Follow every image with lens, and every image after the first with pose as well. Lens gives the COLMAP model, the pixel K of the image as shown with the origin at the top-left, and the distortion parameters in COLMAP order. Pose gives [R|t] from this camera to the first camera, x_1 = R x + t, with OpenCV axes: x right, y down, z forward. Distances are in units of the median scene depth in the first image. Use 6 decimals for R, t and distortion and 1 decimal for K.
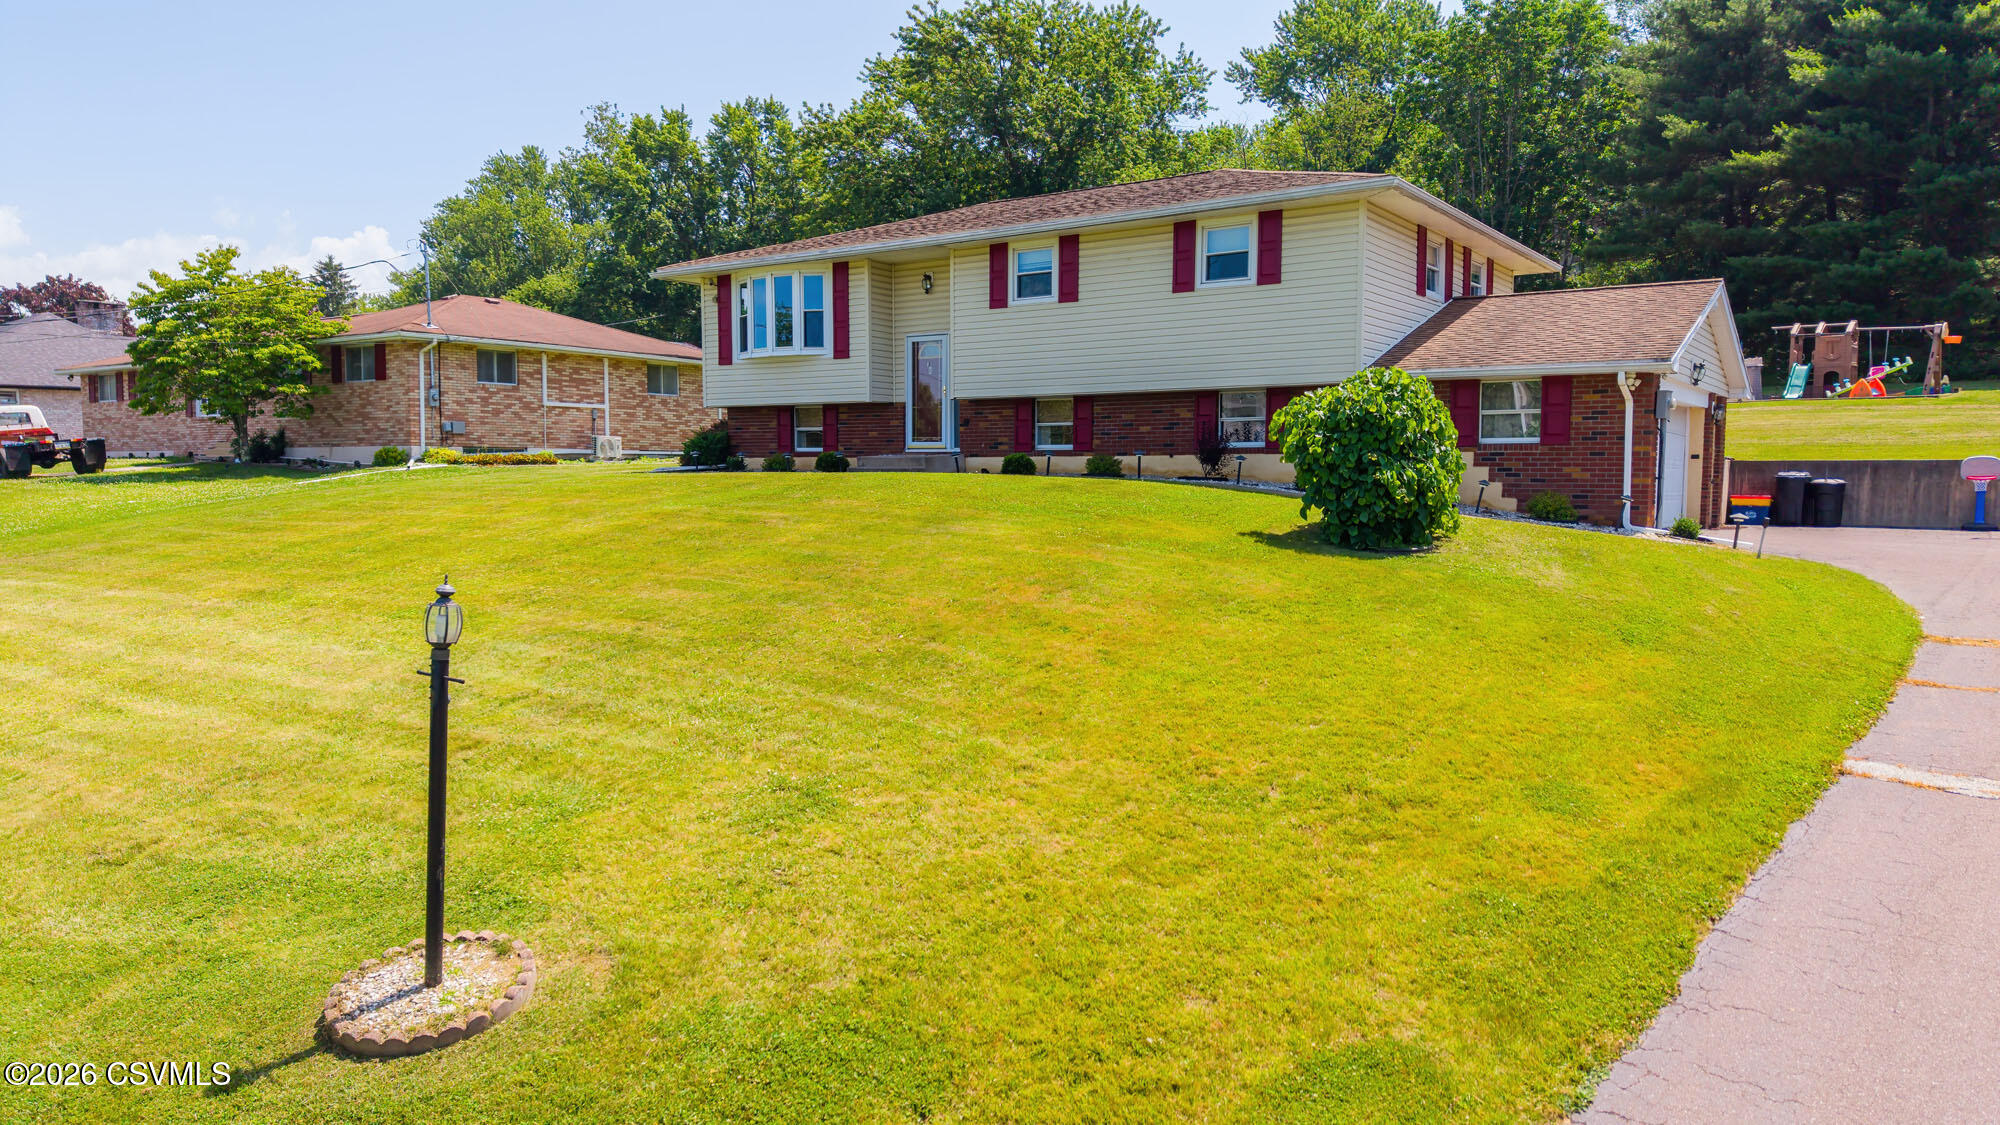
lens RADIAL K [[1338.1, 0, 985.9], [0, 1338.1, 566.0], [0, 0, 1]] dist [0.000473, 0.005515]
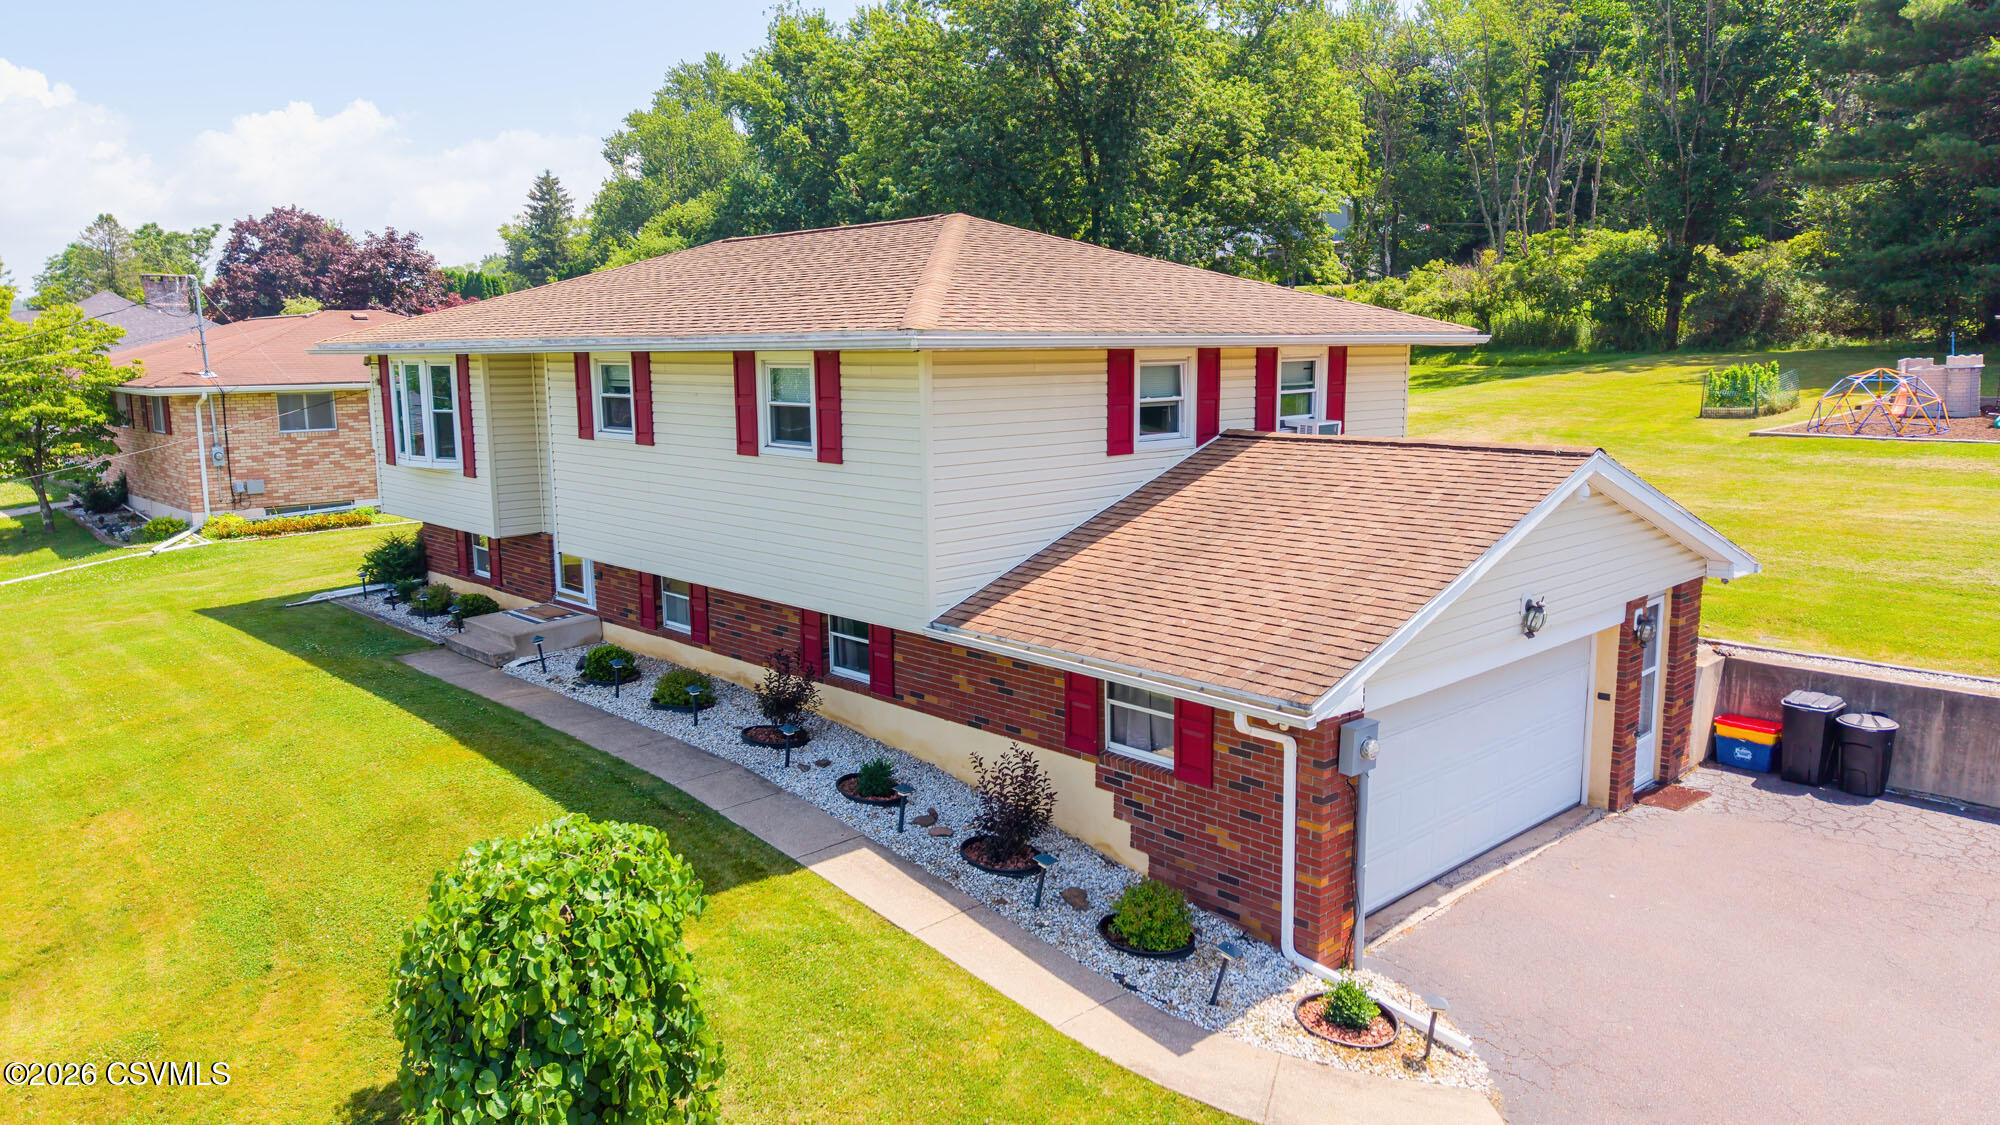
lens RADIAL K [[1327.2, 0, 1001.1], [0, 1327.2, 560.4], [0, 0, 1]] dist [0.040857, -0.048774]
pose [[0.980991, 0.018249, -0.193195, 0.315732], [-0.000906, 0.995988, 0.089480, -0.167309], [0.194053, -0.087604, 0.977072, 0.295357]]
